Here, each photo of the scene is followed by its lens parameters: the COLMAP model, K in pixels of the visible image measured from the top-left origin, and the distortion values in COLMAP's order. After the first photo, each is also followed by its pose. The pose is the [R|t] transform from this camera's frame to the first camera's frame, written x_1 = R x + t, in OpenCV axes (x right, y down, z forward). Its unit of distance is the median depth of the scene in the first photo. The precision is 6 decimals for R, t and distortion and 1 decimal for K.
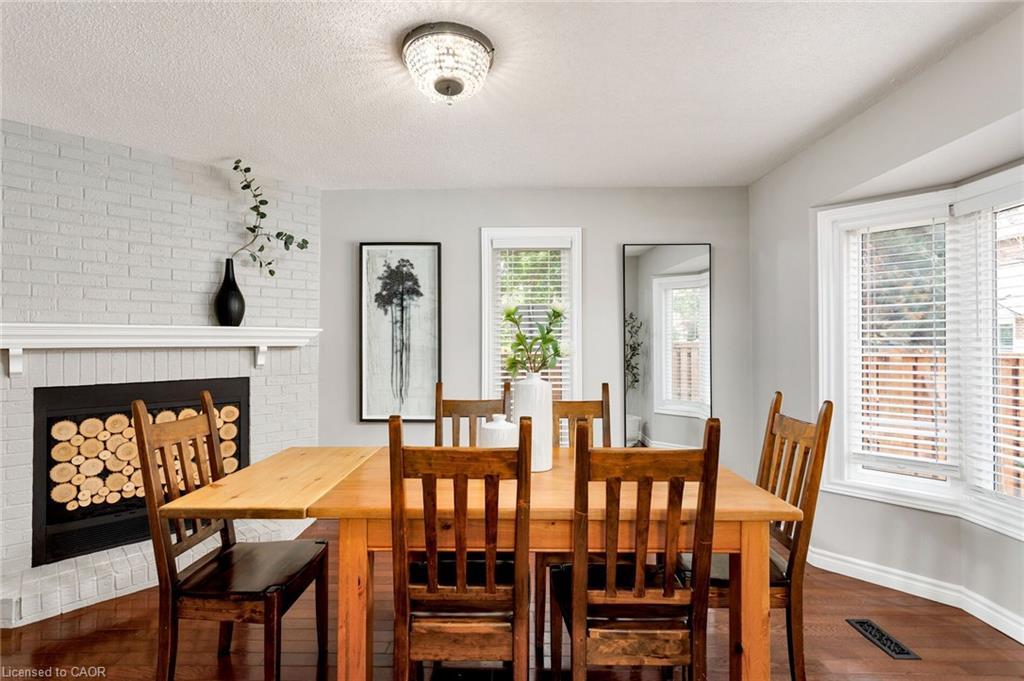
lens RADIAL K [[490.7, 0, 511.3], [0, 490.7, 339.8], [0, 0, 1]] dist [-0.018561, 0.002339]
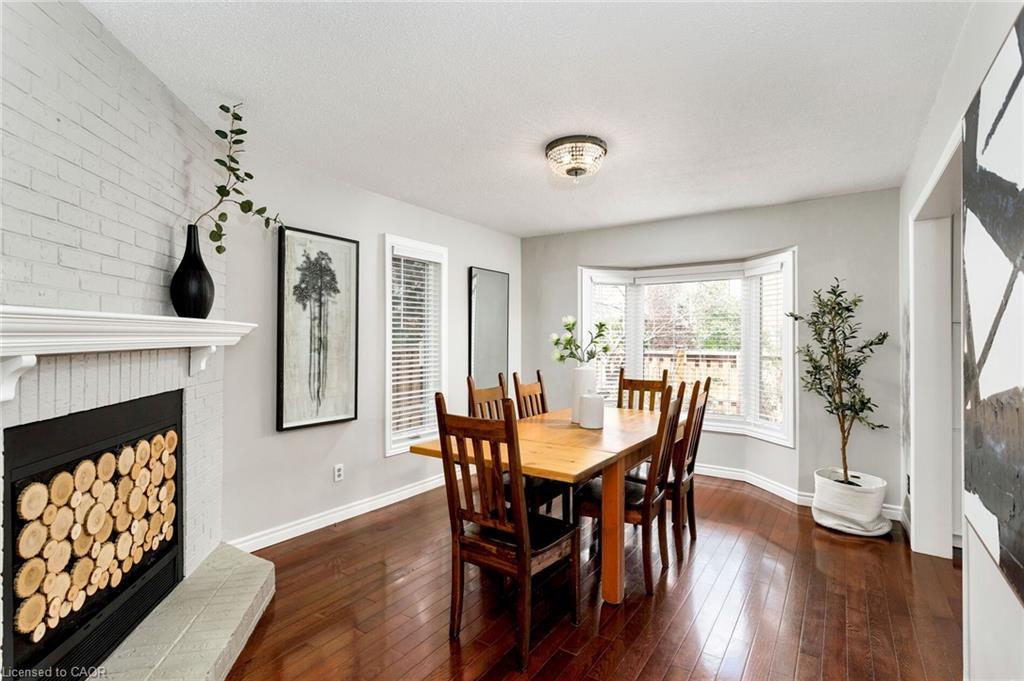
lens RADIAL K [[490.7, 0, 517.0], [0, 490.7, 340.1], [0, 0, 1]] dist [-0.018561, 0.002339]
pose [[0.552505, 0.004832, 0.833496, -0.792202], [-0.016128, 0.999858, 0.004895, -0.006489], [-0.833354, -0.016147, 0.552504, 0.172736]]
